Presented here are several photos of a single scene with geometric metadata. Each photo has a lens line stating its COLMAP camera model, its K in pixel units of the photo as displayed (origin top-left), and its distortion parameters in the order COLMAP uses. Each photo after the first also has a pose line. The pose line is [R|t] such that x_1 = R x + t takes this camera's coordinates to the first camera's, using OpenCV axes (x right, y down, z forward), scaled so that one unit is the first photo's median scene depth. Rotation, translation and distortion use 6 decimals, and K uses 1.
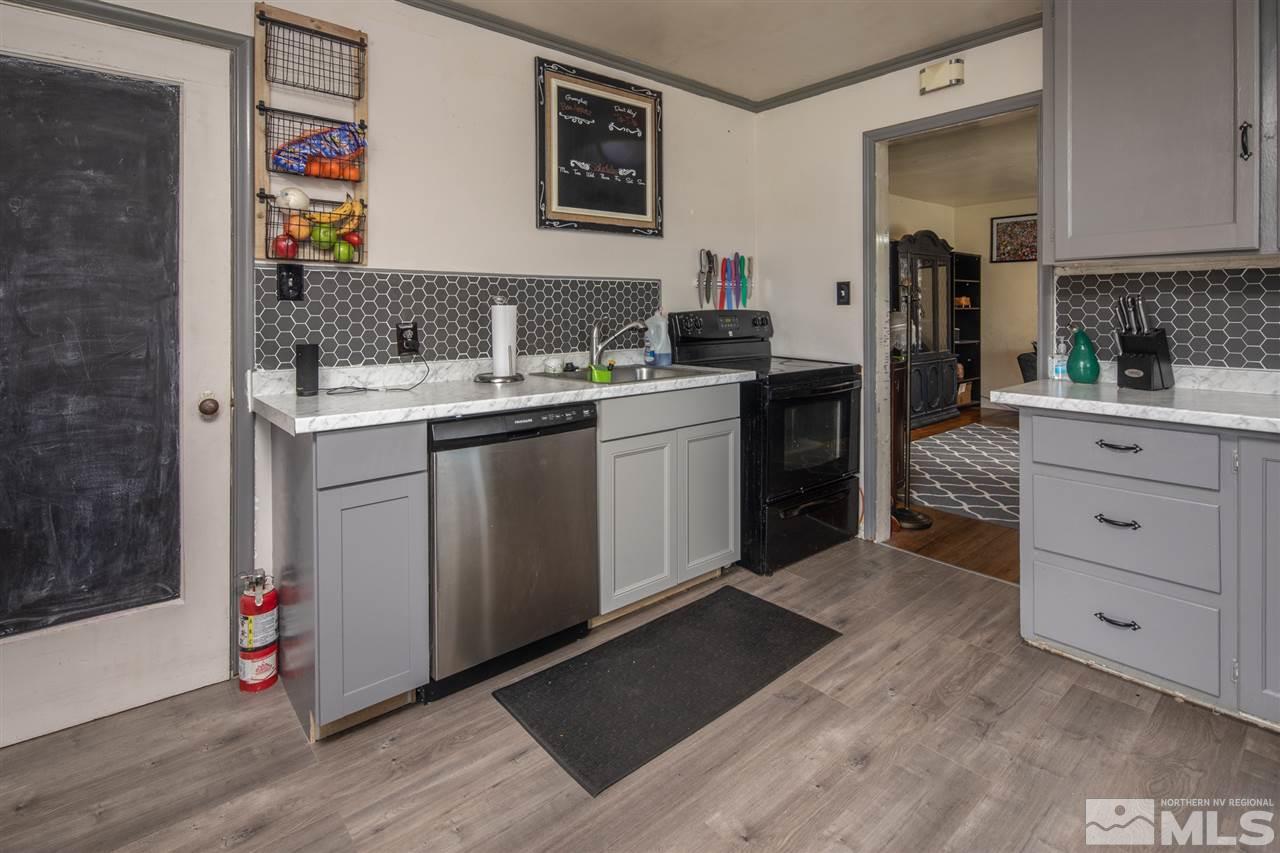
lens RADIAL K [[626.5, 0, 638.3], [0, 626.5, 380.3], [0, 0, 1]] dist [0.000999, 0.000217]
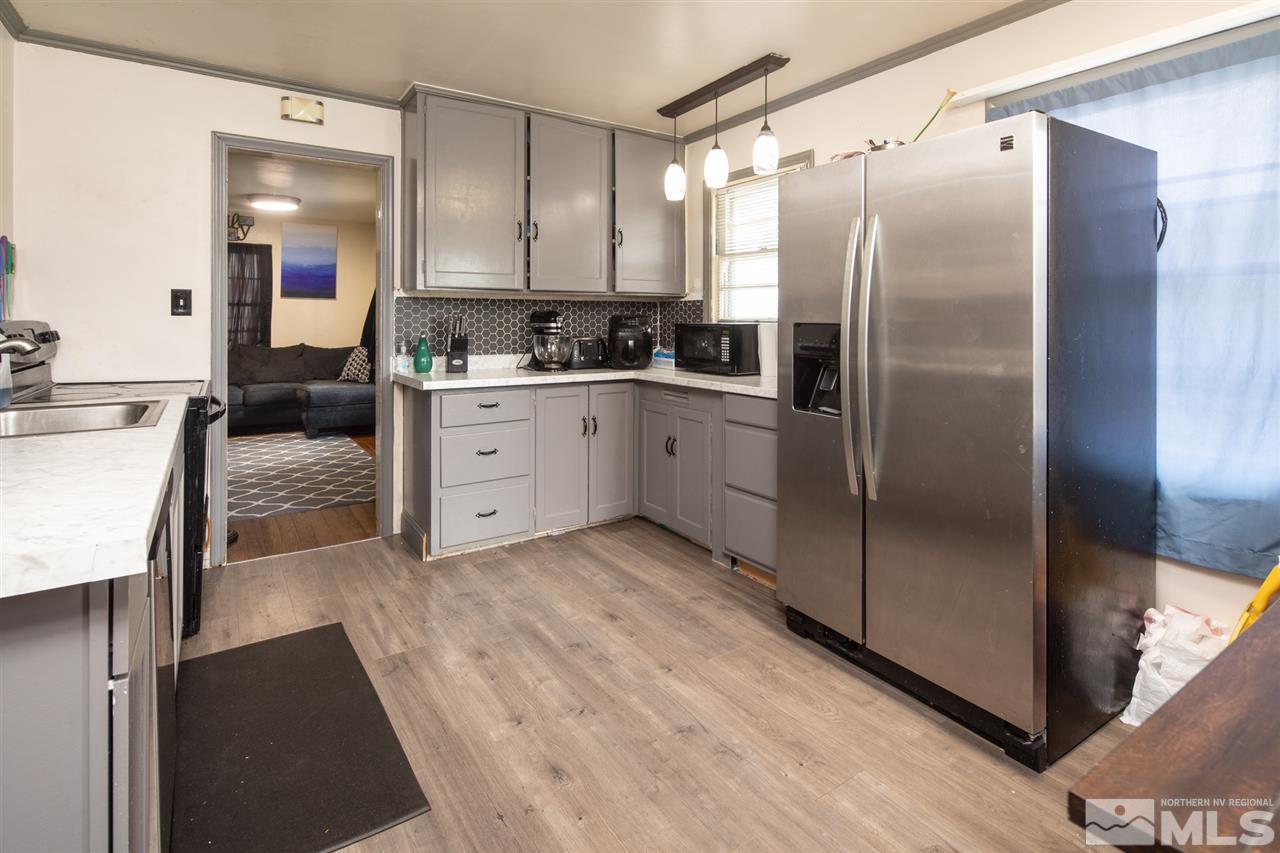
lens RADIAL K [[618.4, 0, 622.6], [0, 618.4, 421.6], [0, 0, 1]] dist [0.002095, 0.000308]
pose [[0.121025, -0.155328, 0.980421, -0.752832], [0.109518, 0.983741, 0.142335, -0.043356], [-0.986589, 0.090147, 0.136068, 0.421061]]
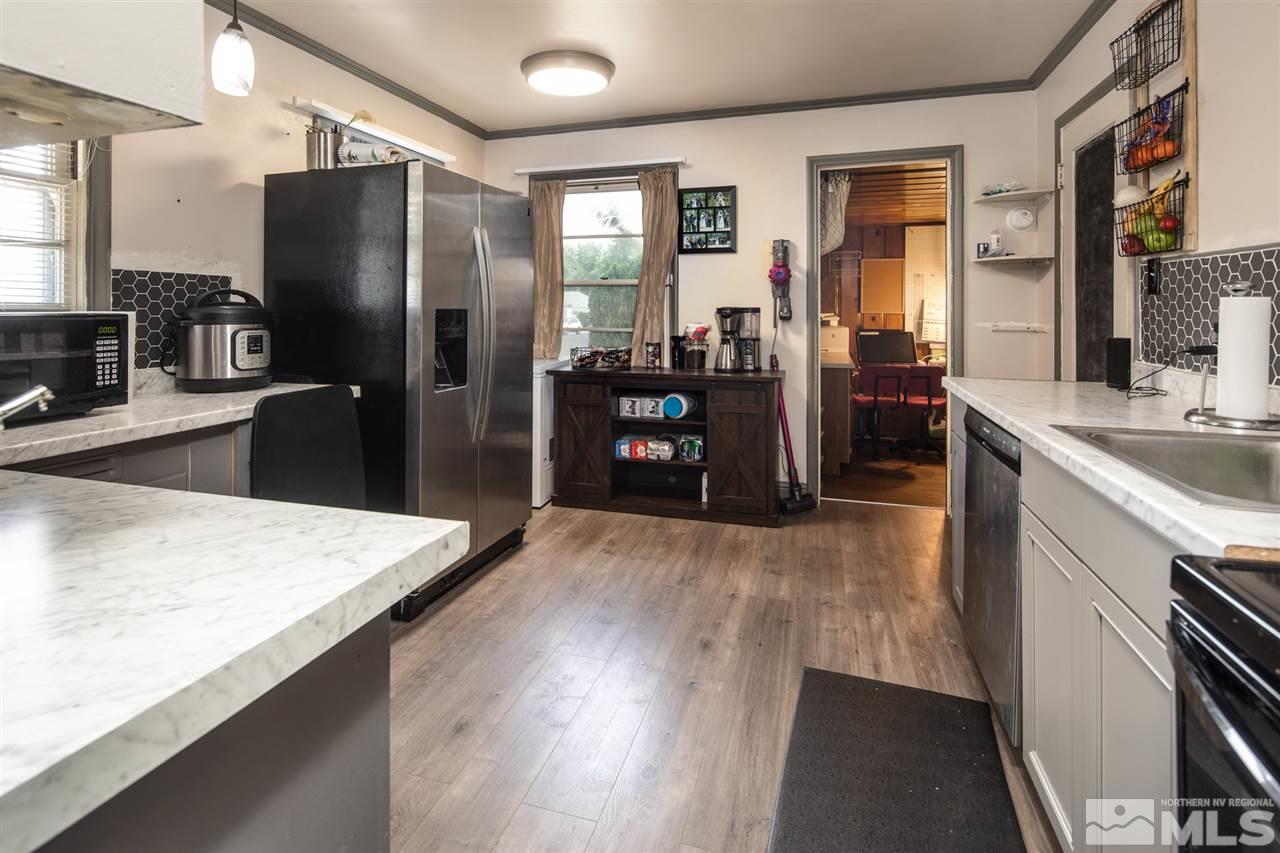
lens RADIAL K [[618.4, 0, 622.6], [0, 618.4, 421.6], [0, 0, 1]] dist [0.002095, 0.000308]
pose [[-0.847621, 0.104610, -0.520188, 0.742087], [-0.053236, 0.958659, 0.279532, -0.167320], [0.527925, 0.264629, -0.807011, 1.444901]]
